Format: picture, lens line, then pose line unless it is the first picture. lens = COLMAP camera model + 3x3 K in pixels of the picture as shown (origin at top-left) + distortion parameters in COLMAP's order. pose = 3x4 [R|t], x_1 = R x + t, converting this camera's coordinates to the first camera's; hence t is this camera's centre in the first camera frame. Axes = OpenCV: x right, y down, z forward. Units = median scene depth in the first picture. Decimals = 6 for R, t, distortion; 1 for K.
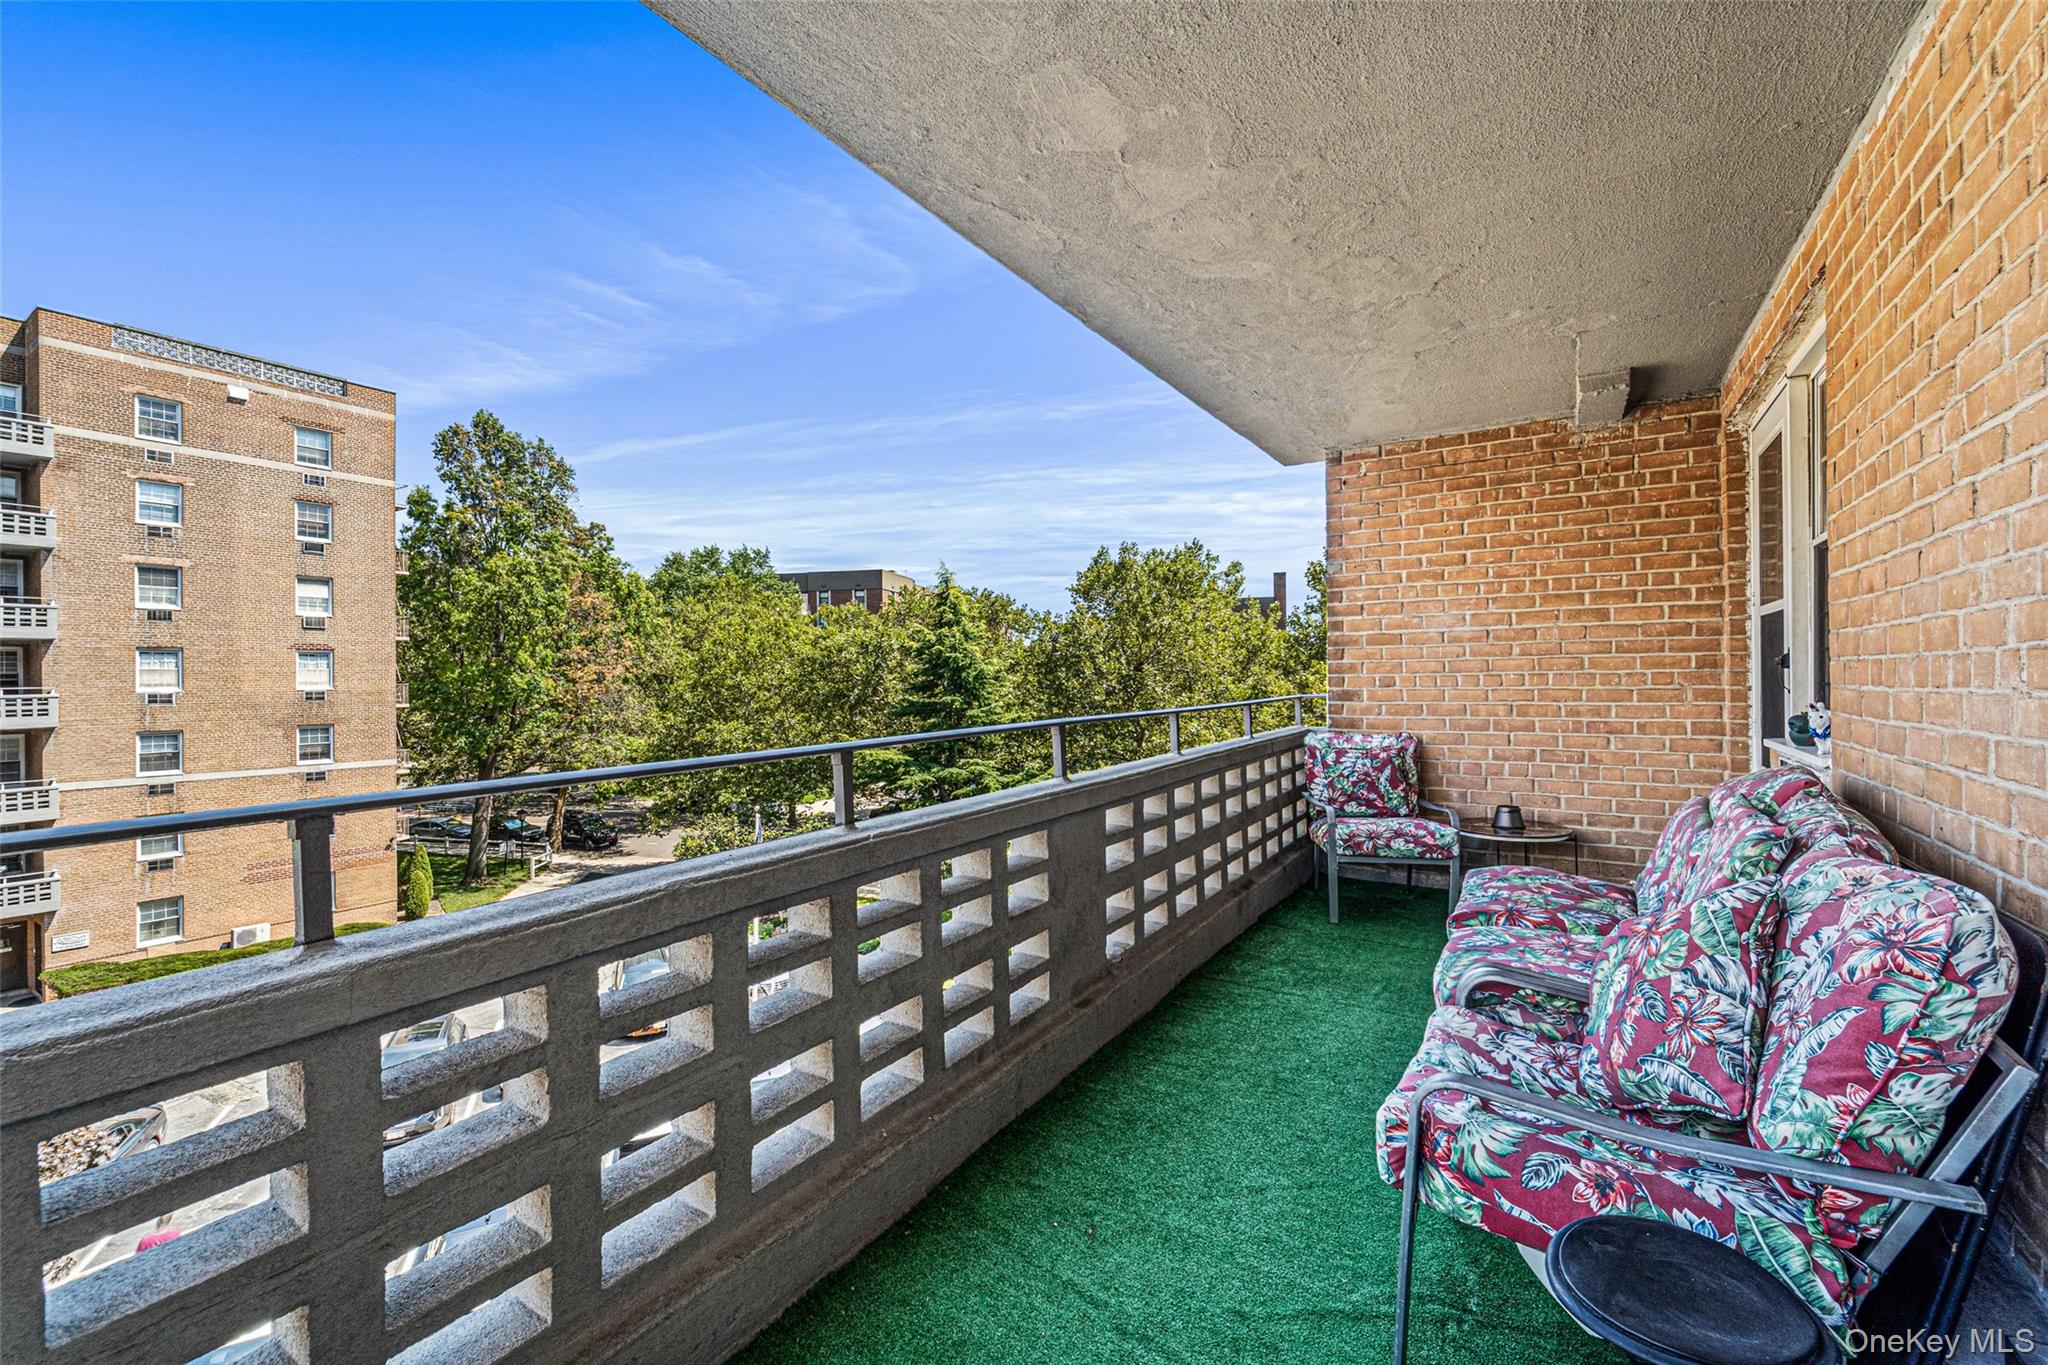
lens RADIAL K [[834.4, 0, 1019.3], [0, 834.4, 679.0], [0, 0, 1]] dist [0.002073, -0.001841]
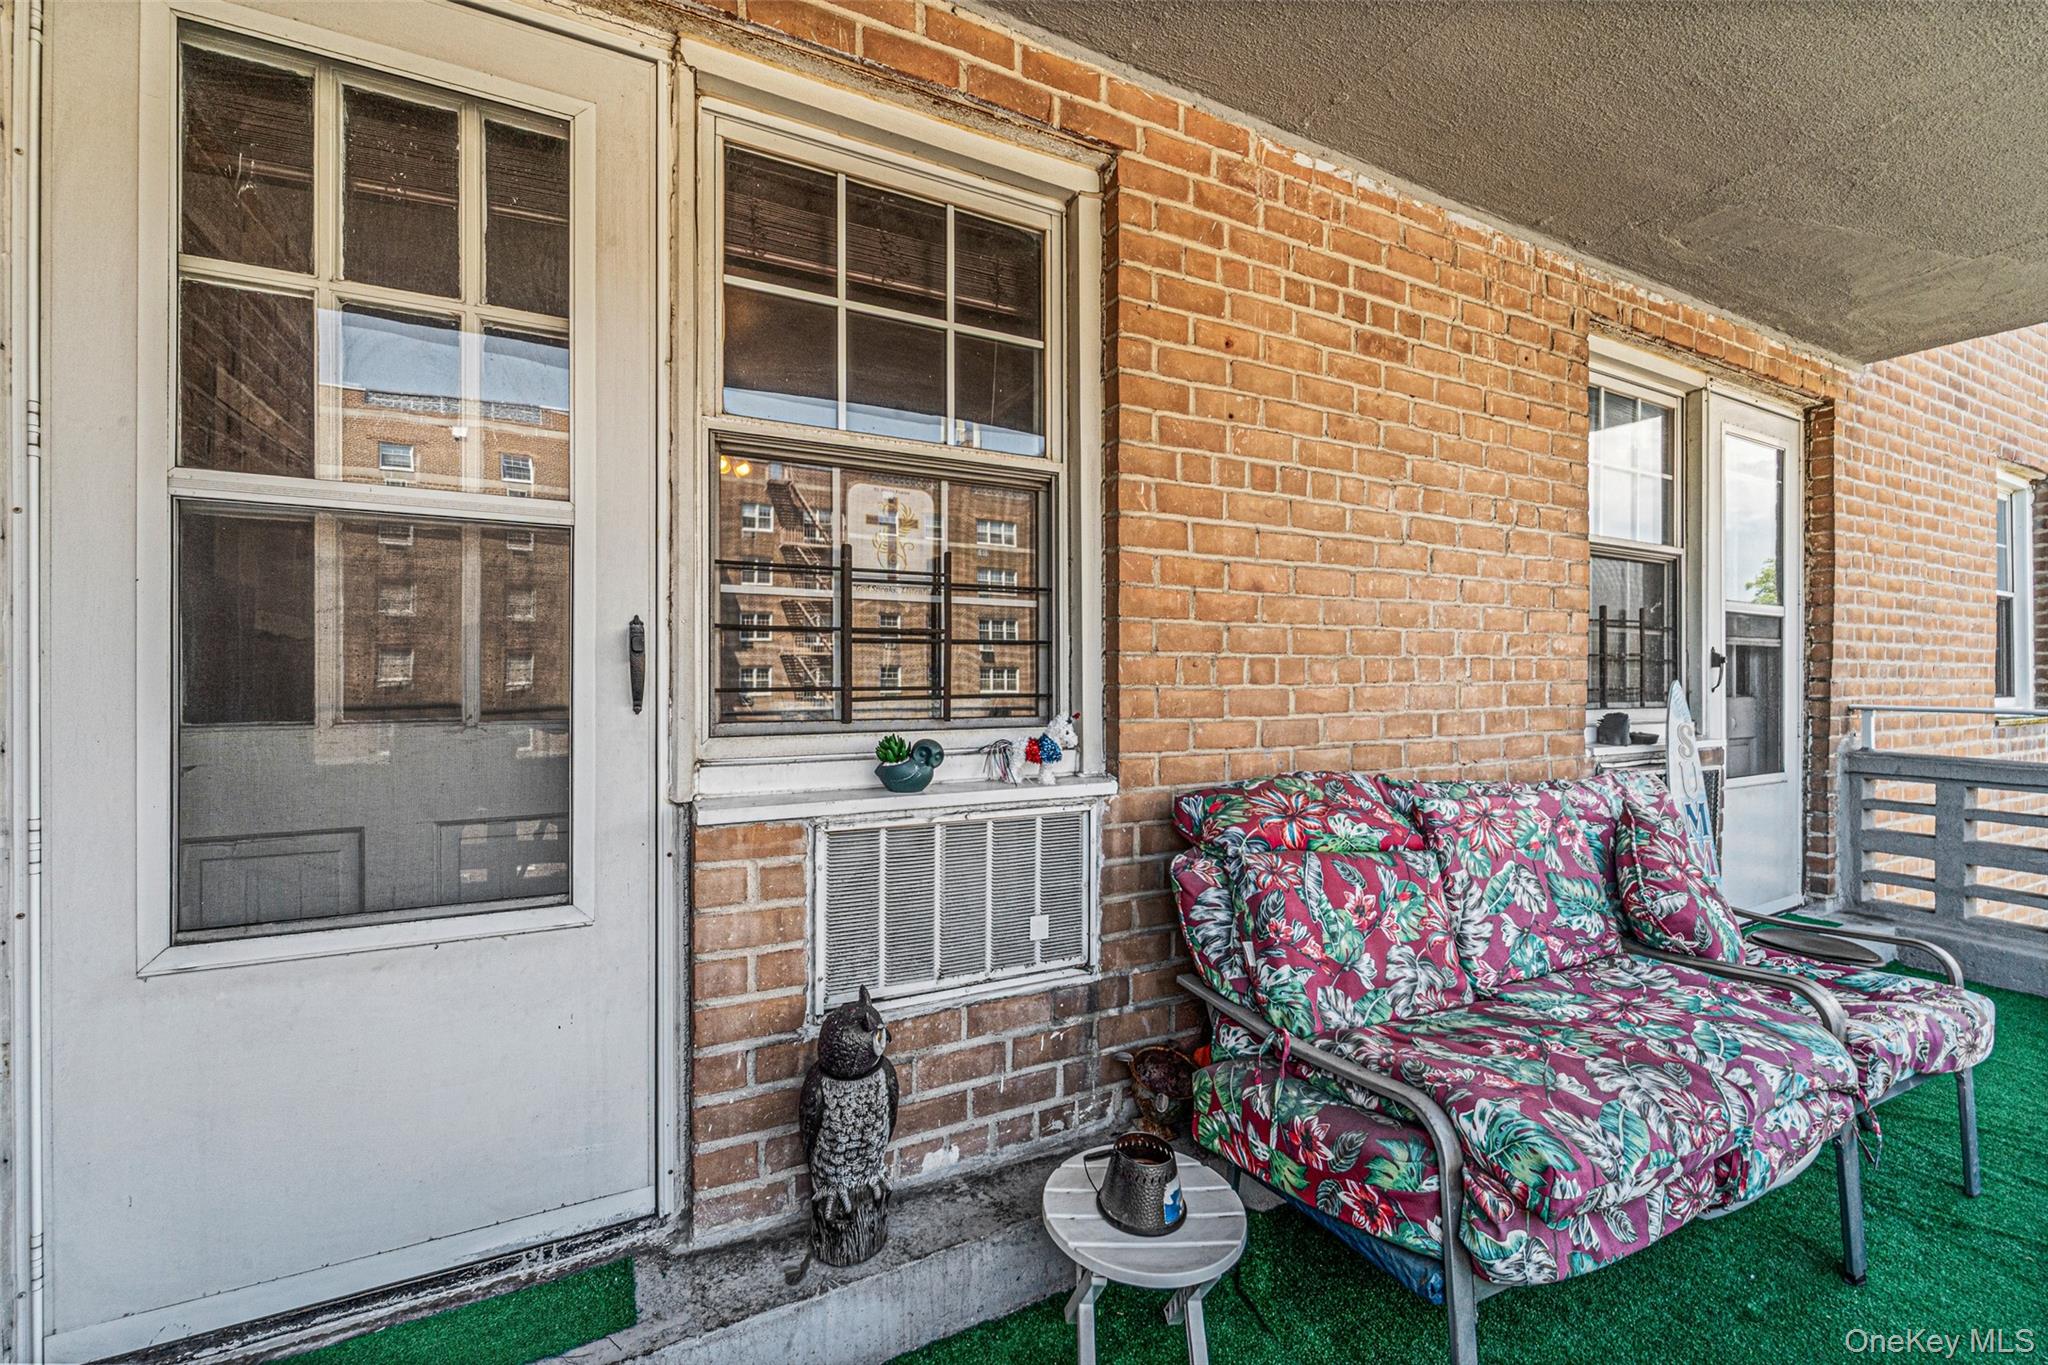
lens RADIAL K [[834.4, 0, 1028.5], [0, 834.4, 679.8], [0, 0, 1]] dist [0.002073, -0.001841]
pose [[-0.872636, 0.004325, 0.488352, 0.764215], [0.007145, 0.999967, 0.003911, -0.001495], [-0.488319, 0.006902, -0.872638, 1.985159]]
